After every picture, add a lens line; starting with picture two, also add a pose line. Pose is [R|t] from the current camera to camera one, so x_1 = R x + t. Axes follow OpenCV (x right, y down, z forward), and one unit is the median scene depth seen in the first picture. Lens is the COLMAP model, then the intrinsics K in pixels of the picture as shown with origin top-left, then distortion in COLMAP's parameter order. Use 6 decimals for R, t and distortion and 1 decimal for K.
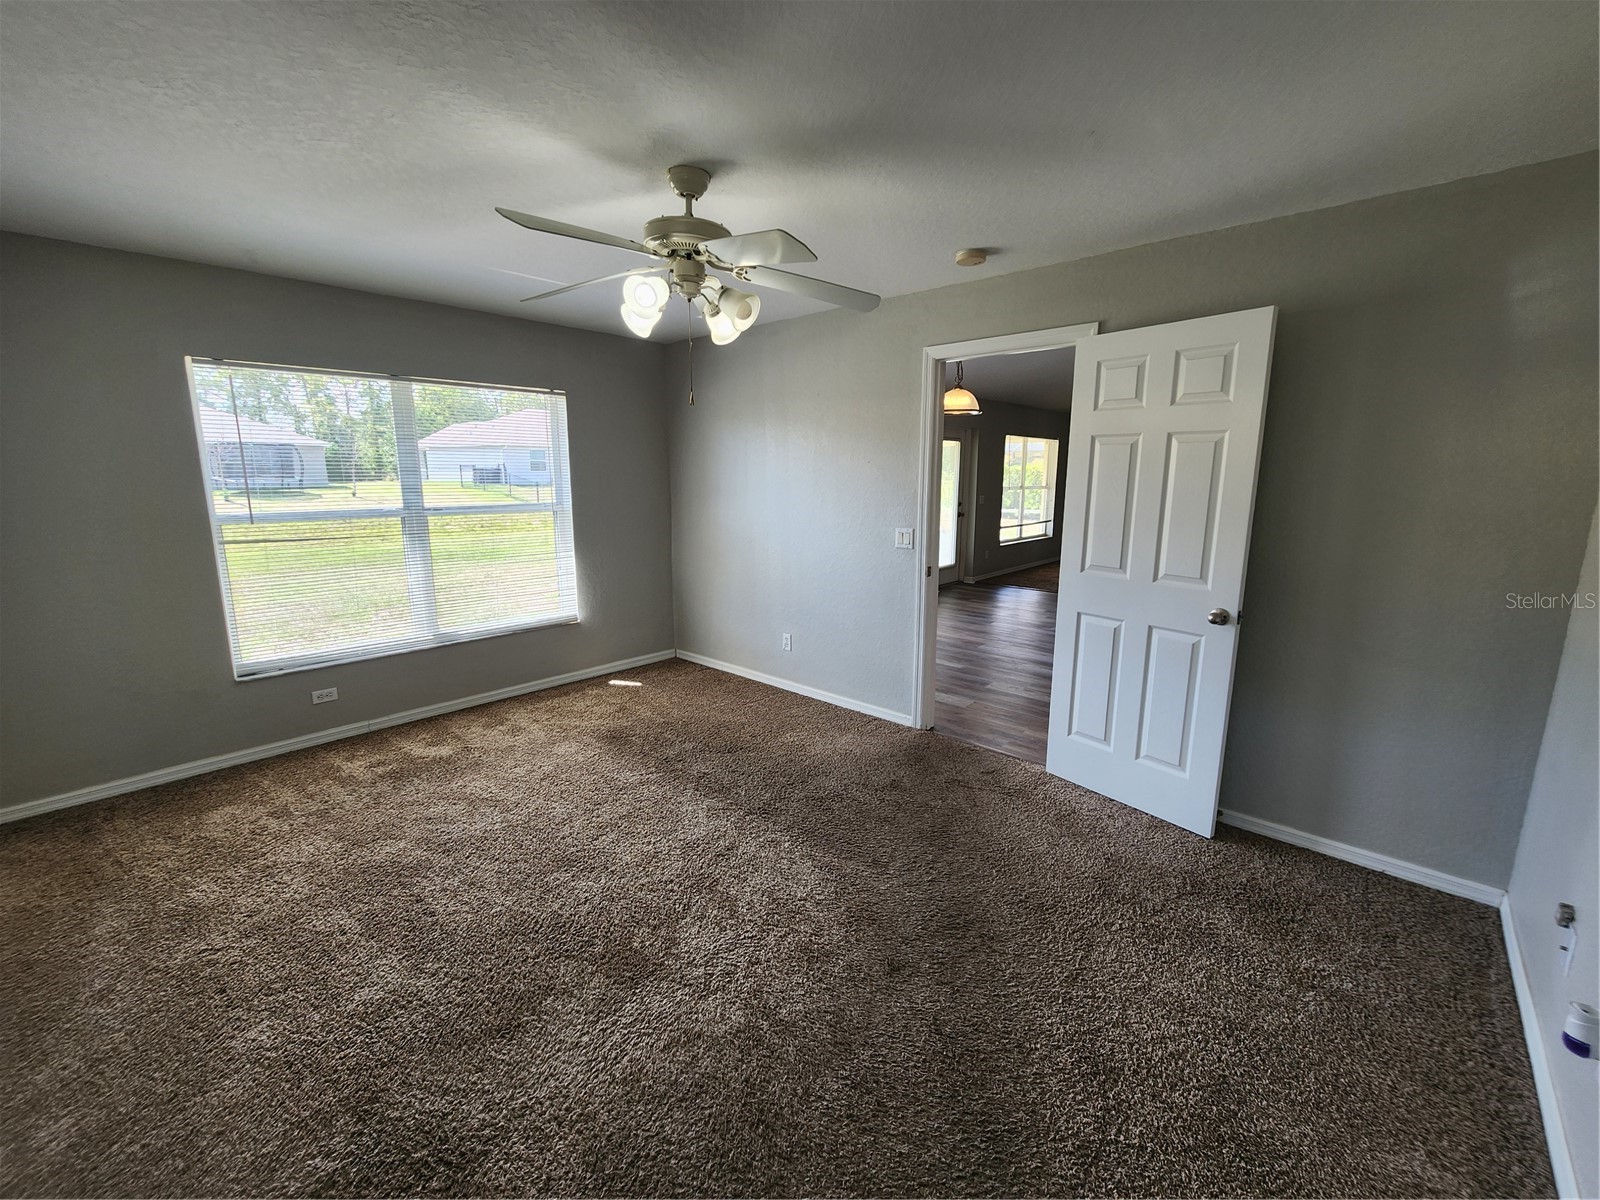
lens RADIAL K [[654.6, 0, 805.6], [0, 654.6, 600.1], [0, 0, 1]] dist [-0.002478, -0.000815]
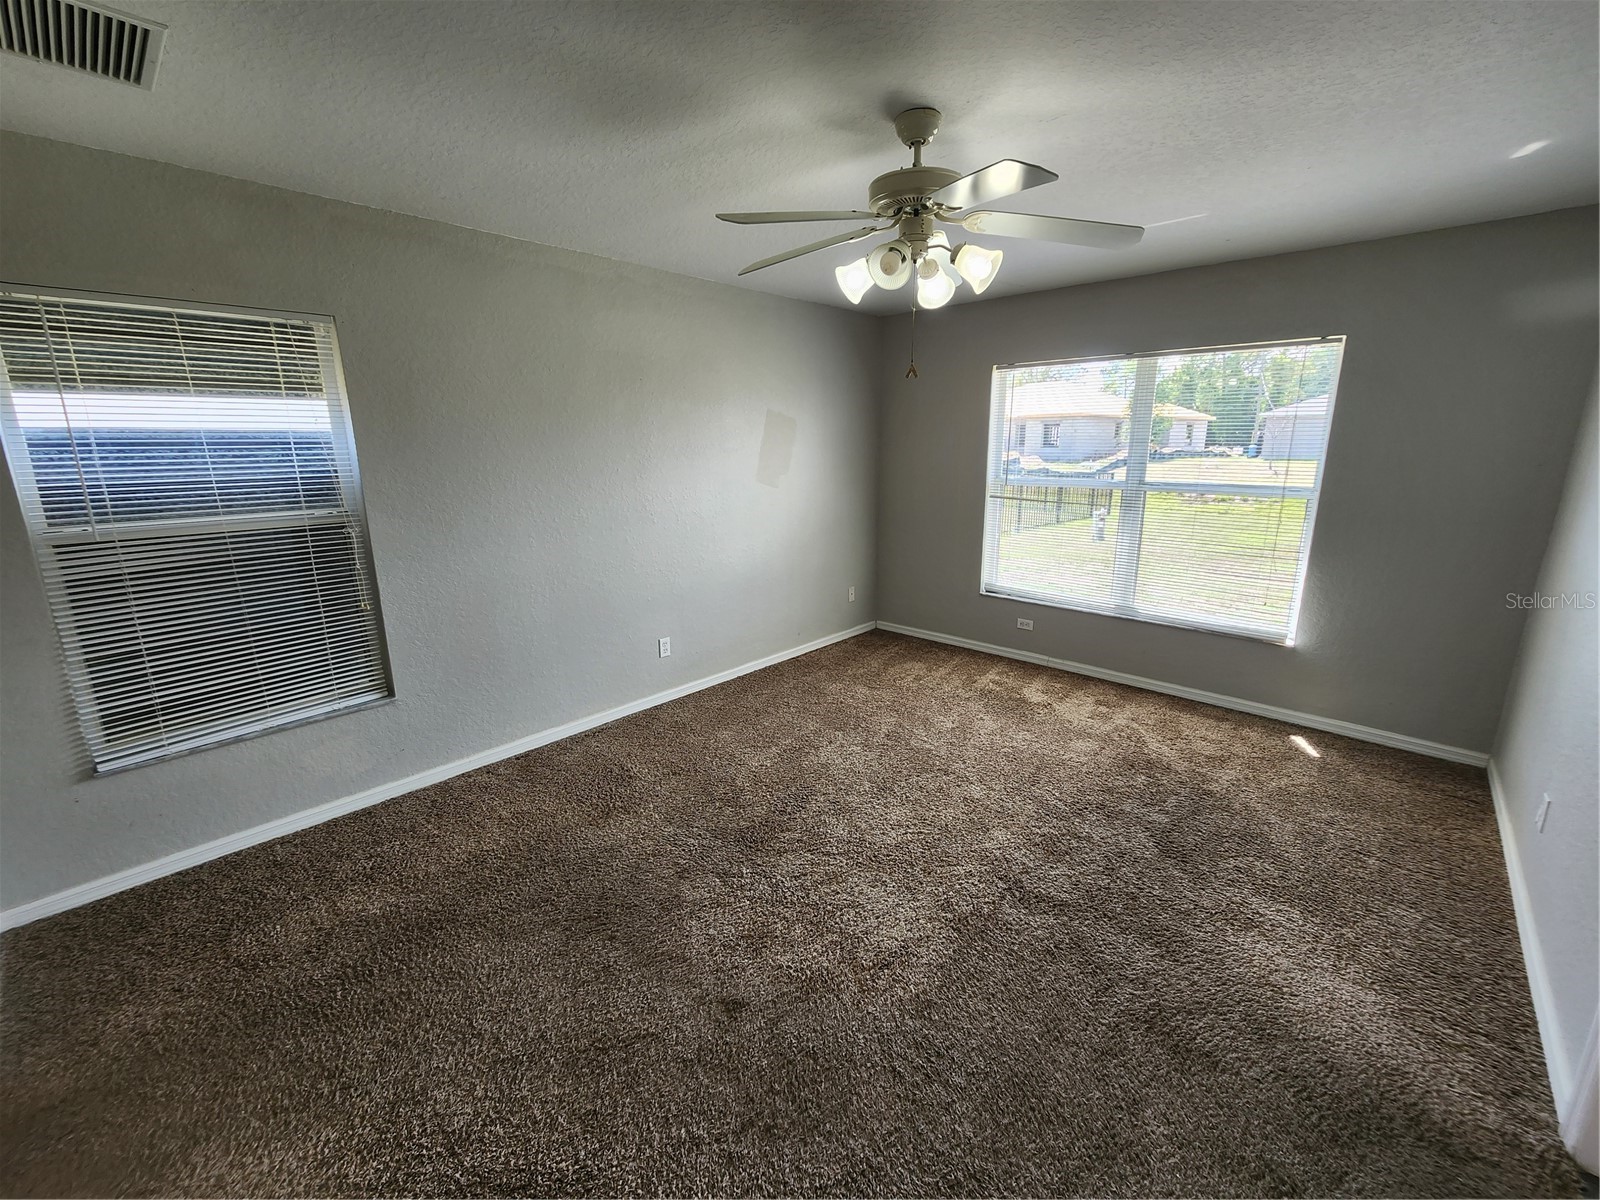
lens RADIAL K [[654.6, 0, 793.2], [0, 654.6, 567.5], [0, 0, 1]] dist [-0.002478, -0.000815]
pose [[-0.008241, 0.185835, -0.982546, 0.509589], [-0.191417, 0.964116, 0.183954, -0.109906], [0.981474, 0.189592, 0.027626, 0.537573]]
